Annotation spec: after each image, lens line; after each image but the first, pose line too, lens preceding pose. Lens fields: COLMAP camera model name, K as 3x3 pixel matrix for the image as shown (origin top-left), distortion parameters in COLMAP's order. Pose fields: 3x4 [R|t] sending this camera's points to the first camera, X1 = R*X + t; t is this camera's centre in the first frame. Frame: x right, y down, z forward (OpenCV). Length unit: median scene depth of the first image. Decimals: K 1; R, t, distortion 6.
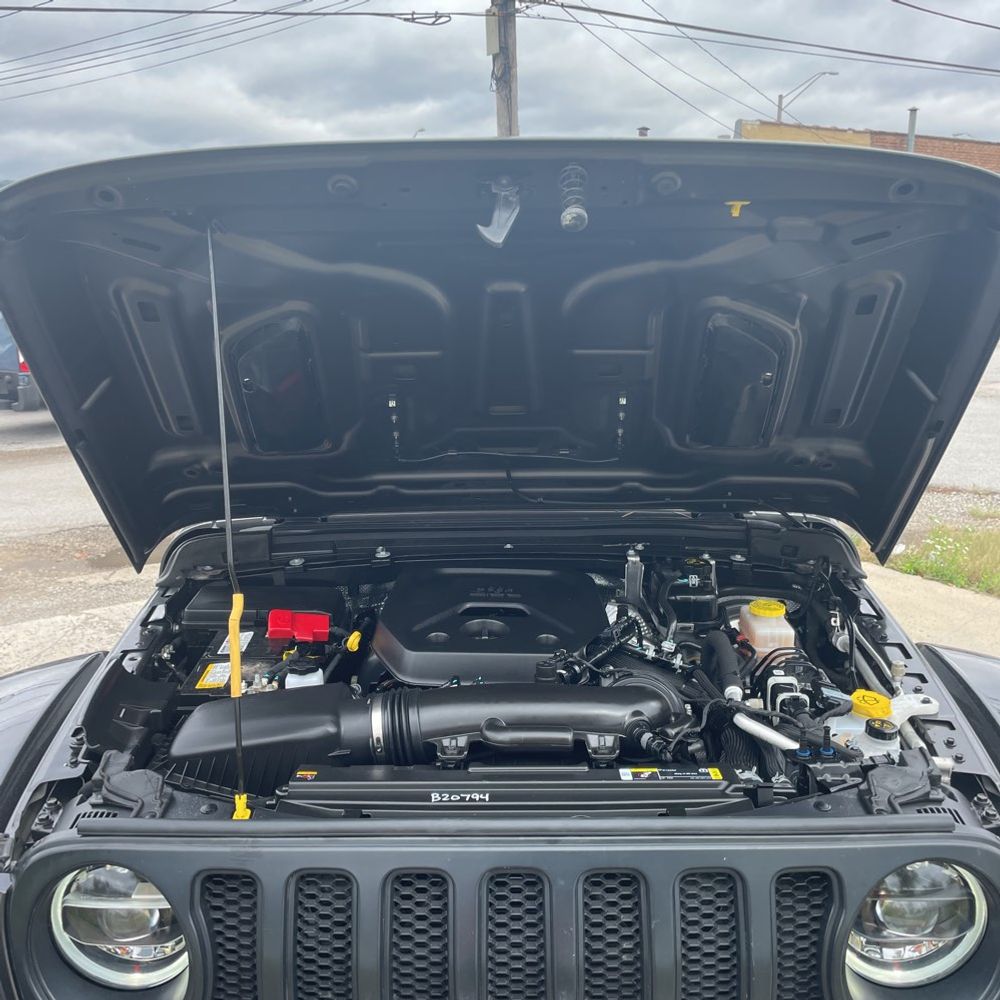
lens RADIAL K [[1001.0, 0, 498.4], [0, 1001.0, 497.9], [0, 0, 1]] dist [0.115610, -0.167585]
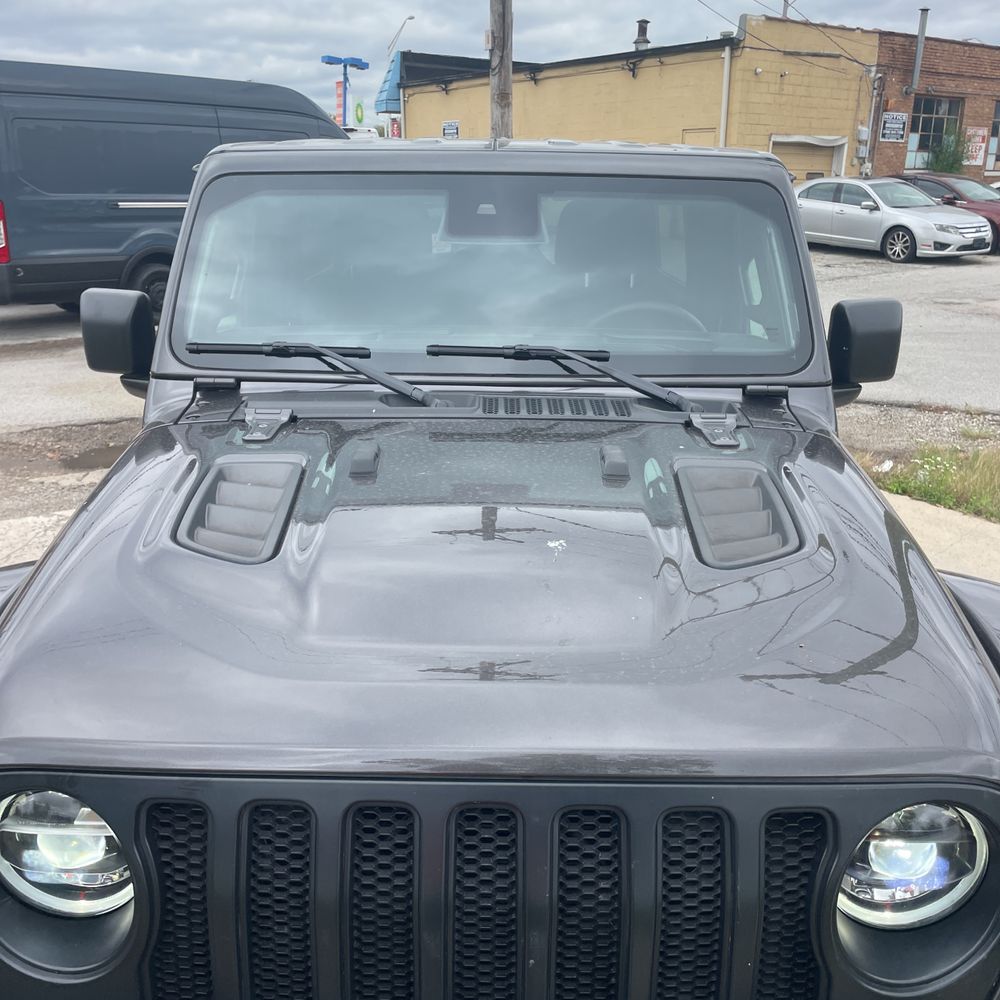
lens RADIAL K [[1005.6, 0, 492.2], [0, 1005.6, 504.5], [0, 0, 1]] dist [0.089531, -0.121619]
pose [[0.999689, 0.022313, 0.011120, 0.005012], [-0.023267, 0.995231, 0.094736, 0.005197], [-0.008953, -0.094965, 0.995440, 0.101945]]
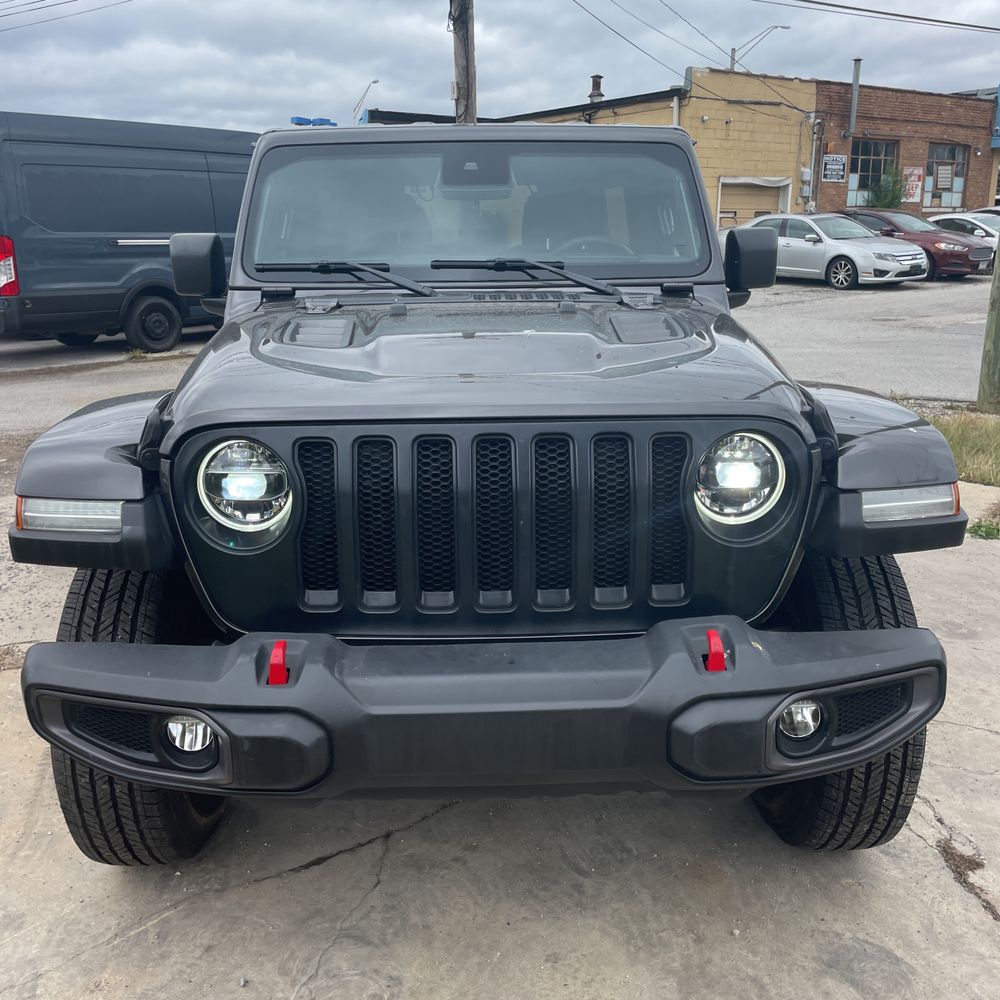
lens RADIAL K [[1003.3, 0, 496.8], [0, 1003.3, 497.8], [0, 0, 1]] dist [0.105288, -0.159110]
pose [[0.999157, -0.008447, 0.040162, -0.043247], [0.006932, 0.999264, 0.037717, 0.401324], [-0.040451, -0.037406, 0.998481, -0.606717]]
